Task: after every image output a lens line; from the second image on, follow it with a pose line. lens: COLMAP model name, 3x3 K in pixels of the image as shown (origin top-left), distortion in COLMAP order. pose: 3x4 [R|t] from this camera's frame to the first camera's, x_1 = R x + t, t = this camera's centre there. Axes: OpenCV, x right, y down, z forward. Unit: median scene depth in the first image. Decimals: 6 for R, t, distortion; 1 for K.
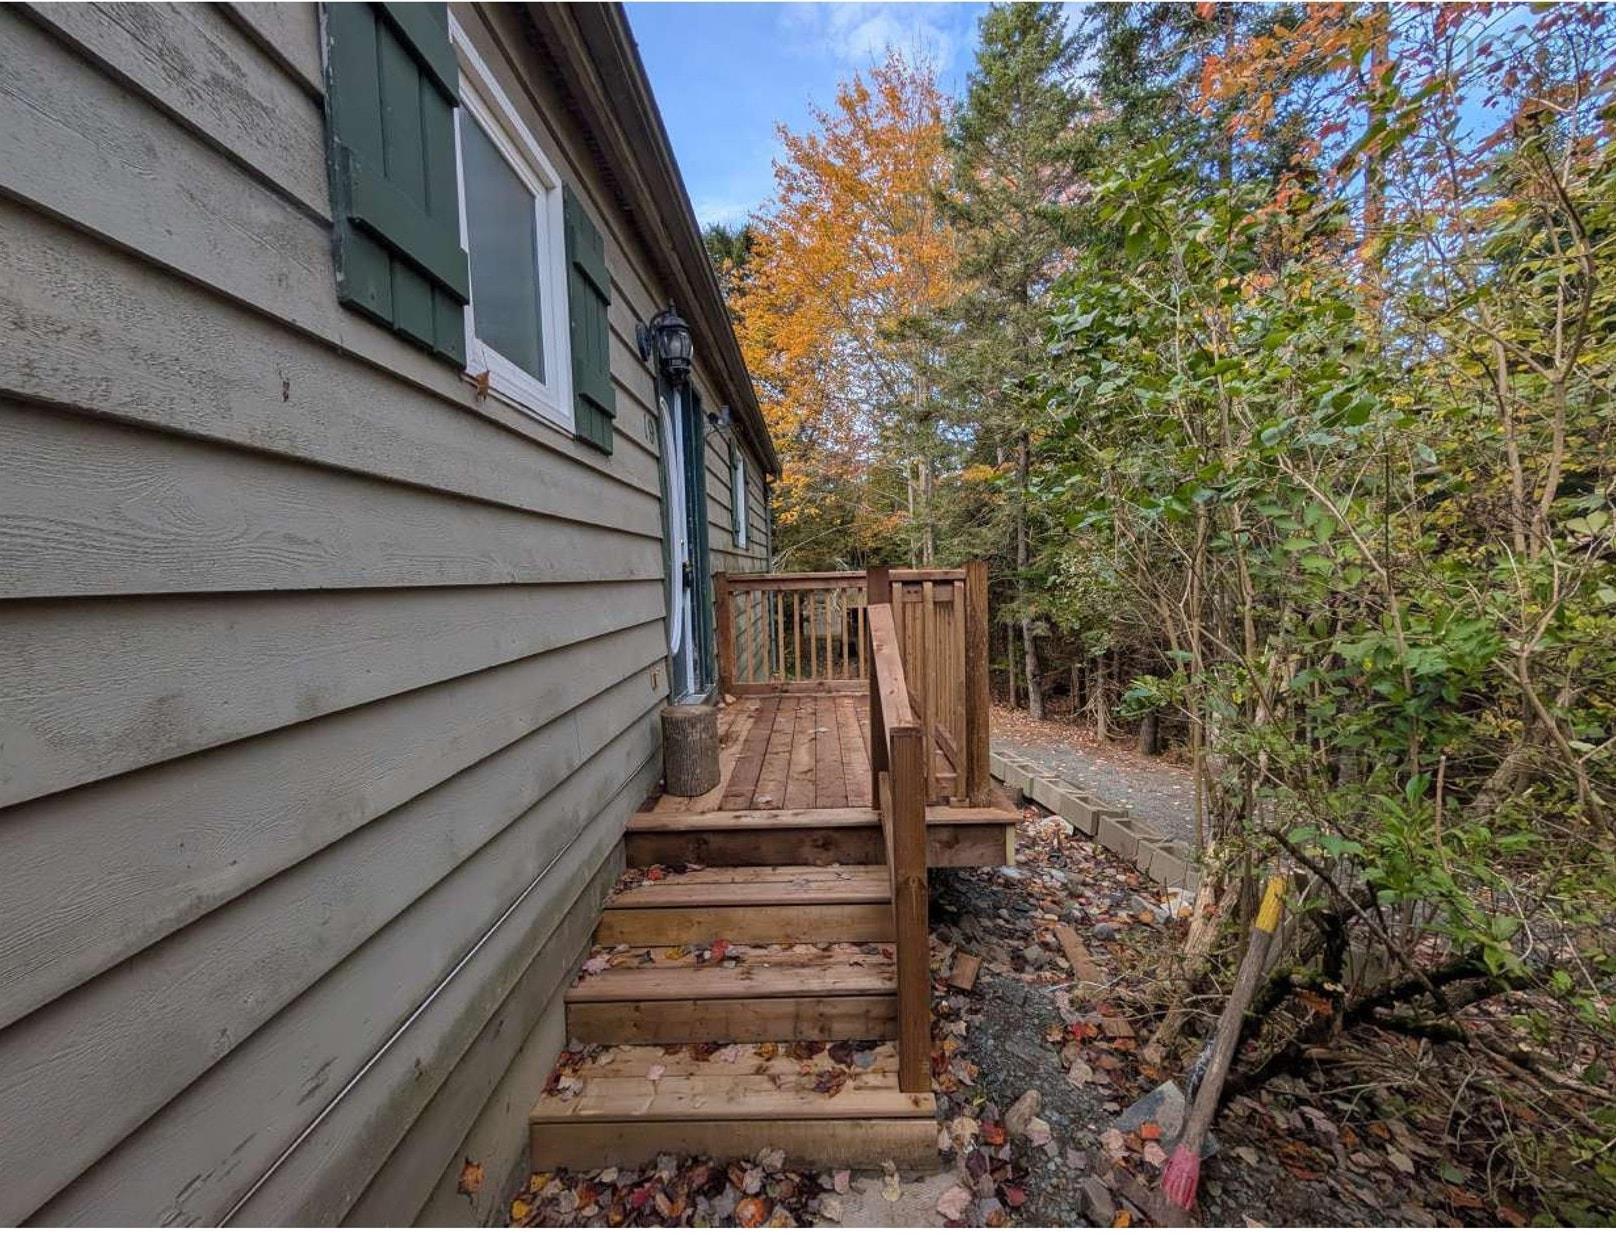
lens RADIAL K [[613.4, 0, 808.0], [0, 613.4, 617.5], [0, 0, 1]] dist [0.000608, 0.000003]
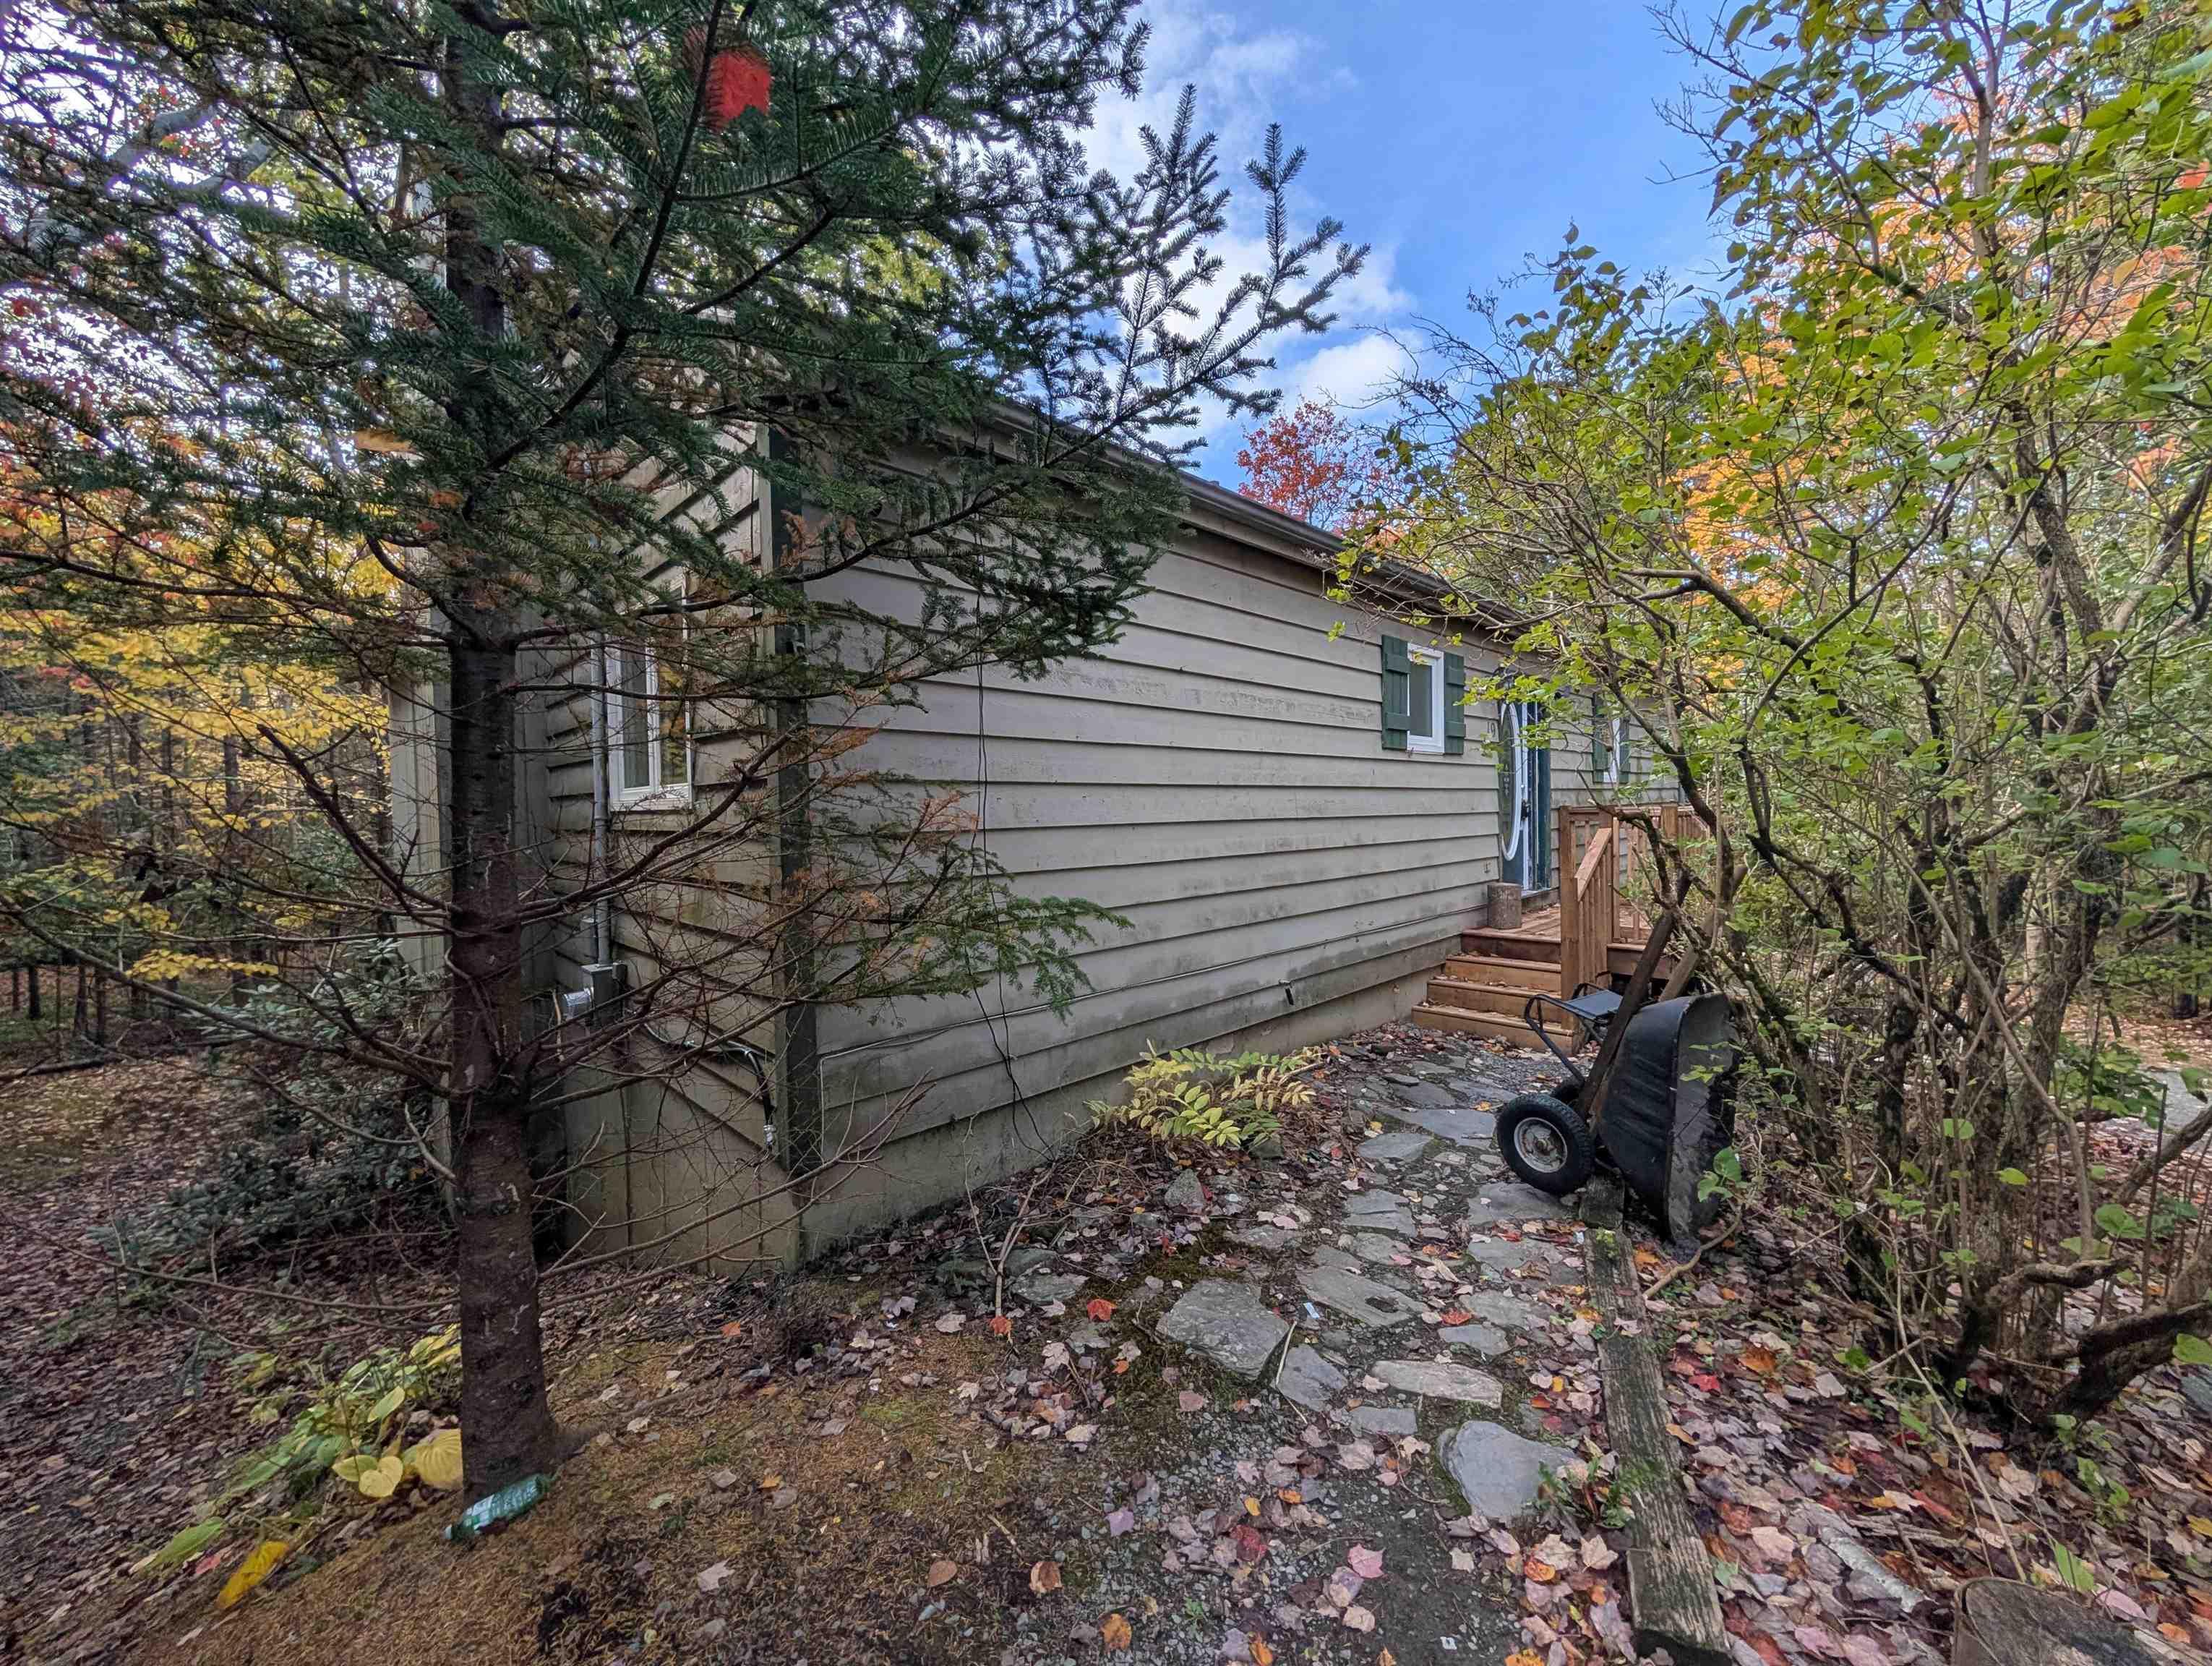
lens RADIAL K [[834.5, 0, 1106.0], [0, 834.5, 833.0], [0, 0, 1]] dist [-0.000106, 0.000074]
pose [[0.700215, 0.040239, -0.712797, 0.708234], [-0.056839, 0.998383, 0.000525, 0.061029], [0.711666, 0.040147, 0.701370, -1.522655]]
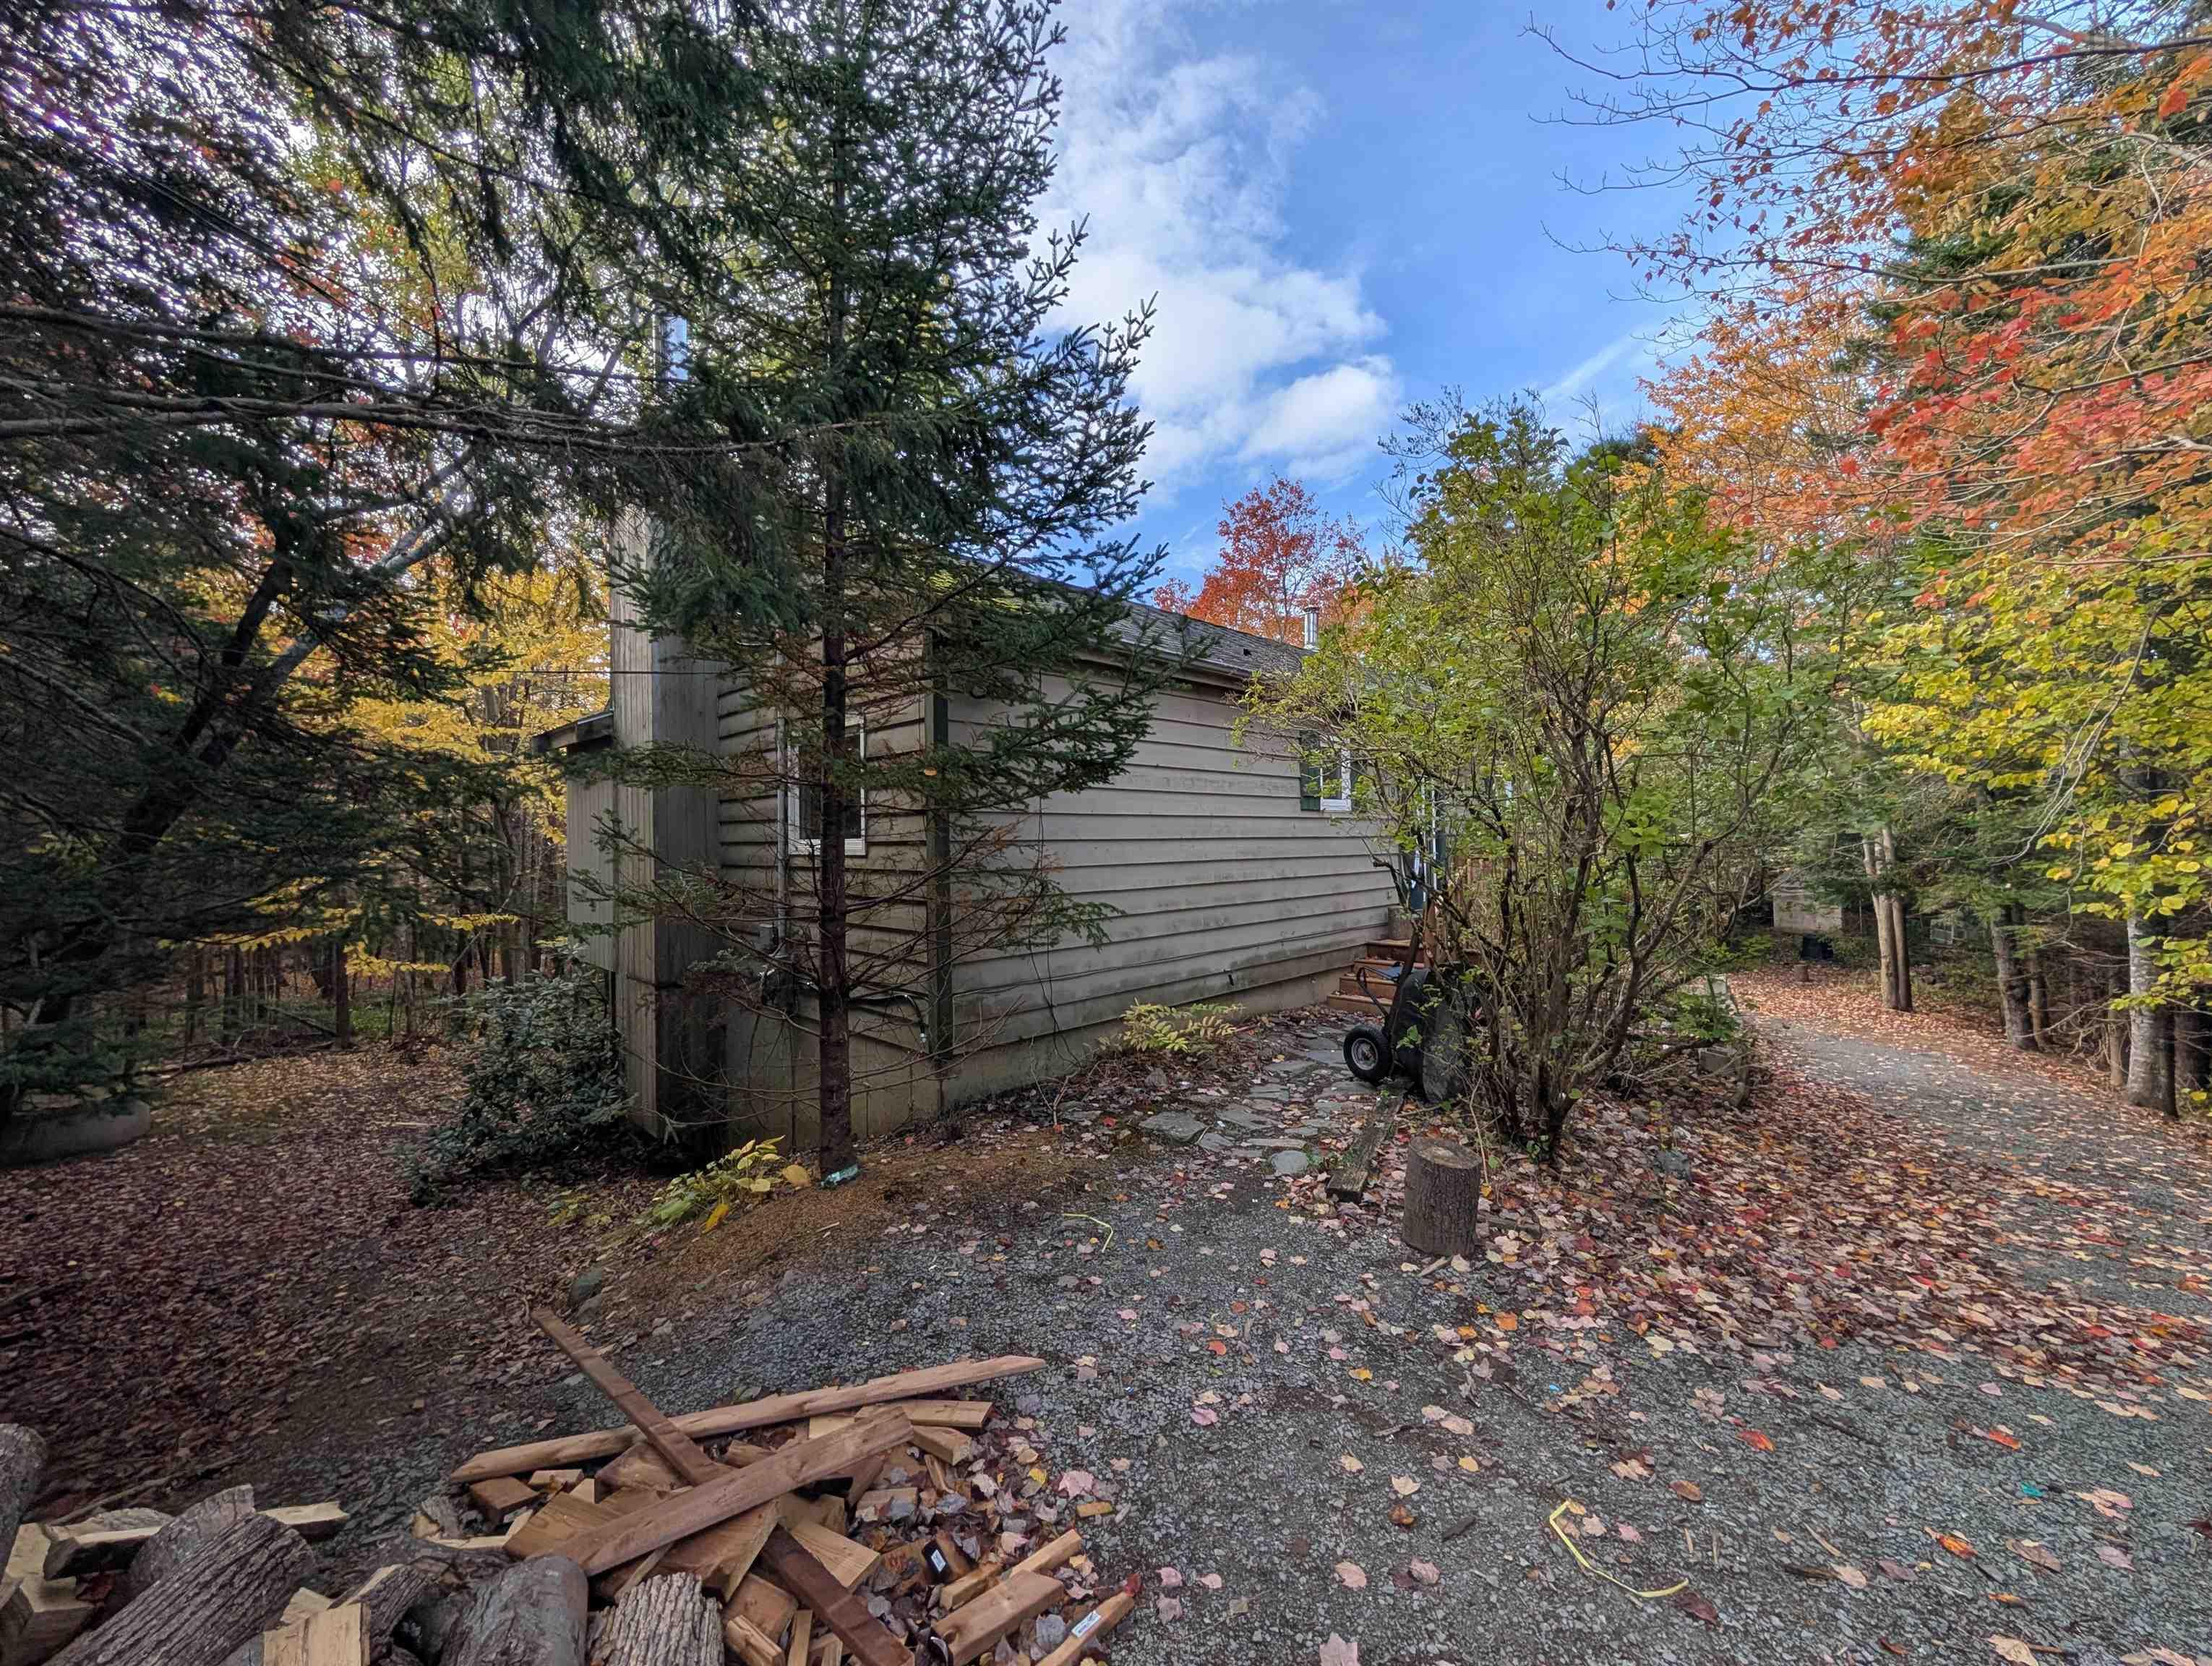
lens RADIAL K [[834.5, 0, 1106.0], [0, 834.5, 833.0], [0, 0, 1]] dist [-0.000106, 0.000074]
pose [[0.708920, 0.016684, -0.705091, 1.270100], [-0.059878, 0.997535, -0.036599, 0.045654], [0.702742, 0.068165, 0.708171, -2.128162]]
